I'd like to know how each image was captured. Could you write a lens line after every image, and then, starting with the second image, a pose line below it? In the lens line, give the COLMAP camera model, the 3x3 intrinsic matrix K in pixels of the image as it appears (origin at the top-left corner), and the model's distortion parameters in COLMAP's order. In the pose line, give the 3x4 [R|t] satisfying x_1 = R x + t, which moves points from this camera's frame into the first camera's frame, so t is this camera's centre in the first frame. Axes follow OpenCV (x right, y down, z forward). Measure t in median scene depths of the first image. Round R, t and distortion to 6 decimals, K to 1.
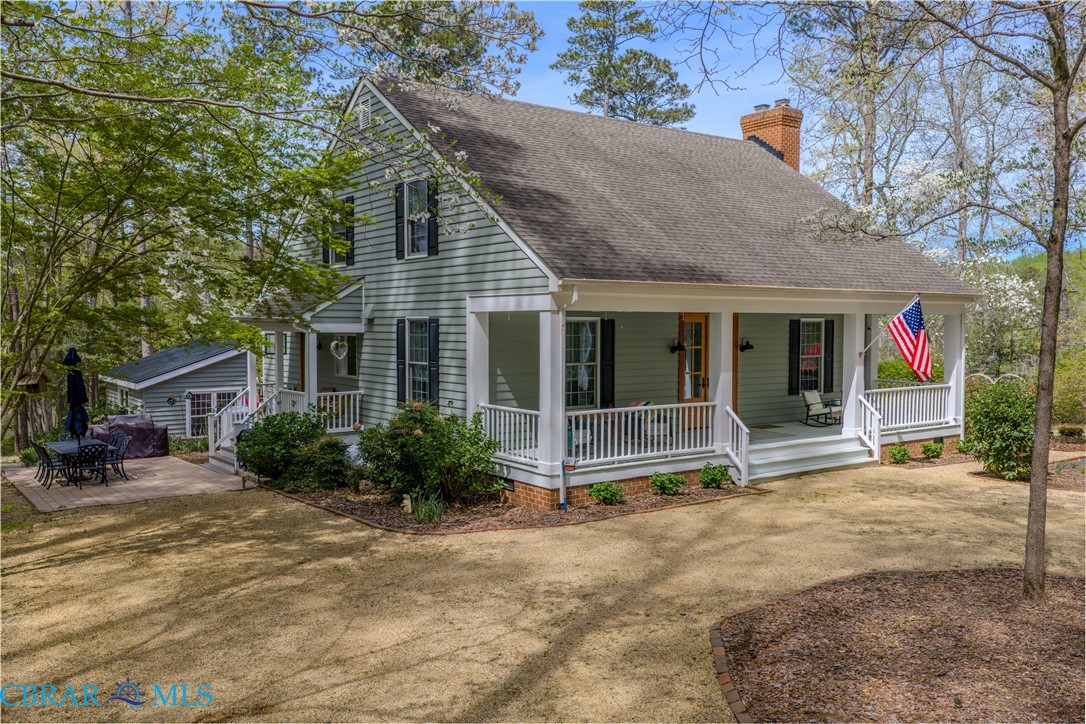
lens RADIAL K [[880.8, 0, 543.0], [0, 880.8, 362.0], [0, 0, 1]] dist [0.009374, 0.000926]
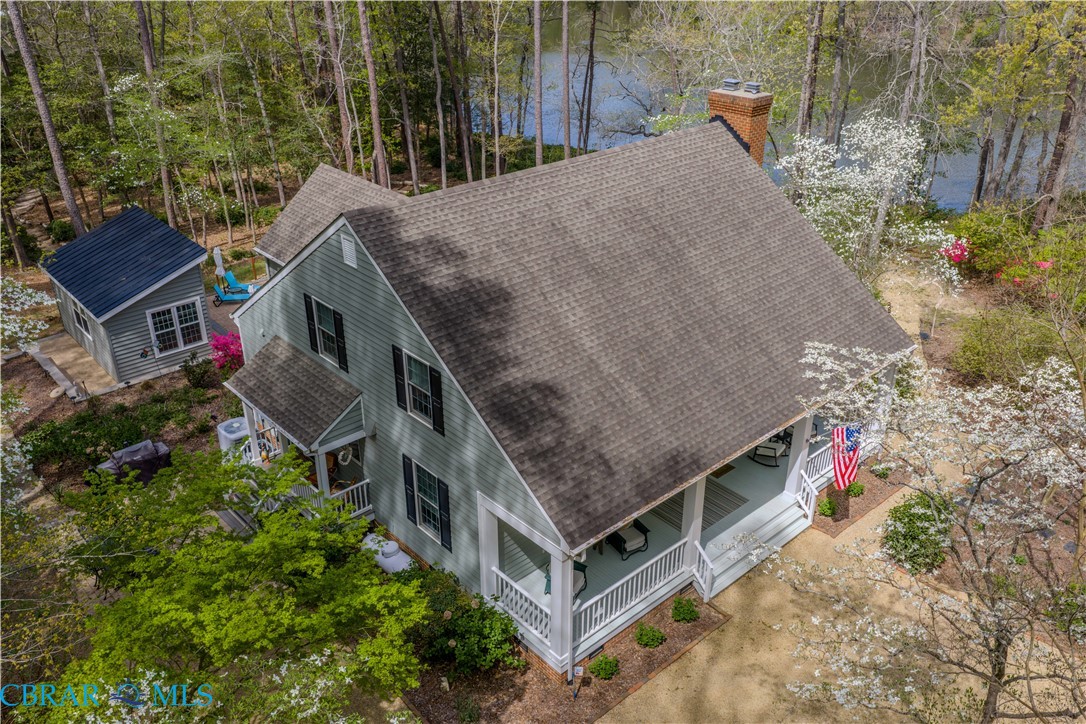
lens RADIAL K [[880.8, 0, 543.0], [0, 880.8, 362.0], [0, 0, 1]] dist [0.009374, 0.000926]
pose [[0.994995, -0.047902, 0.087694, -0.082739], [0.007360, 0.910354, 0.413765, -0.608943], [-0.099653, -0.411049, 0.906150, 0.033960]]
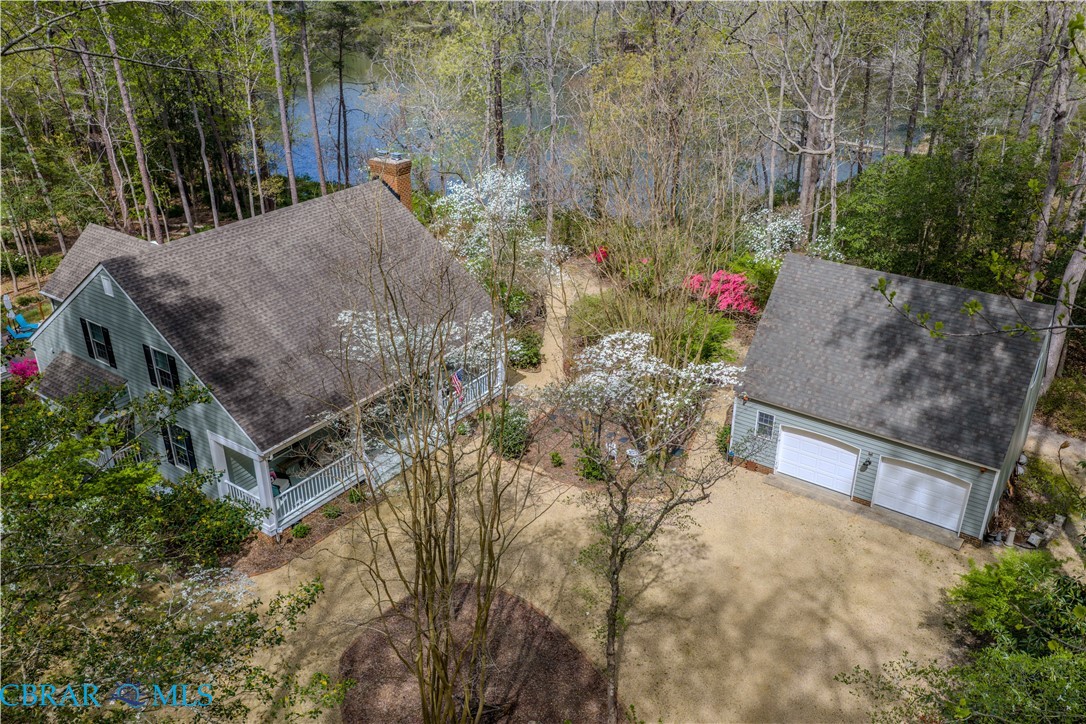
lens RADIAL K [[862.3, 0, 544.7], [0, 862.3, 355.4], [0, 0, 1]] dist [0.001570, -0.051303]
pose [[0.945500, -0.138233, 0.294824, 0.059006], [0.012455, 0.920108, 0.391466, -0.782916], [-0.325383, -0.366459, 0.871684, -0.605031]]
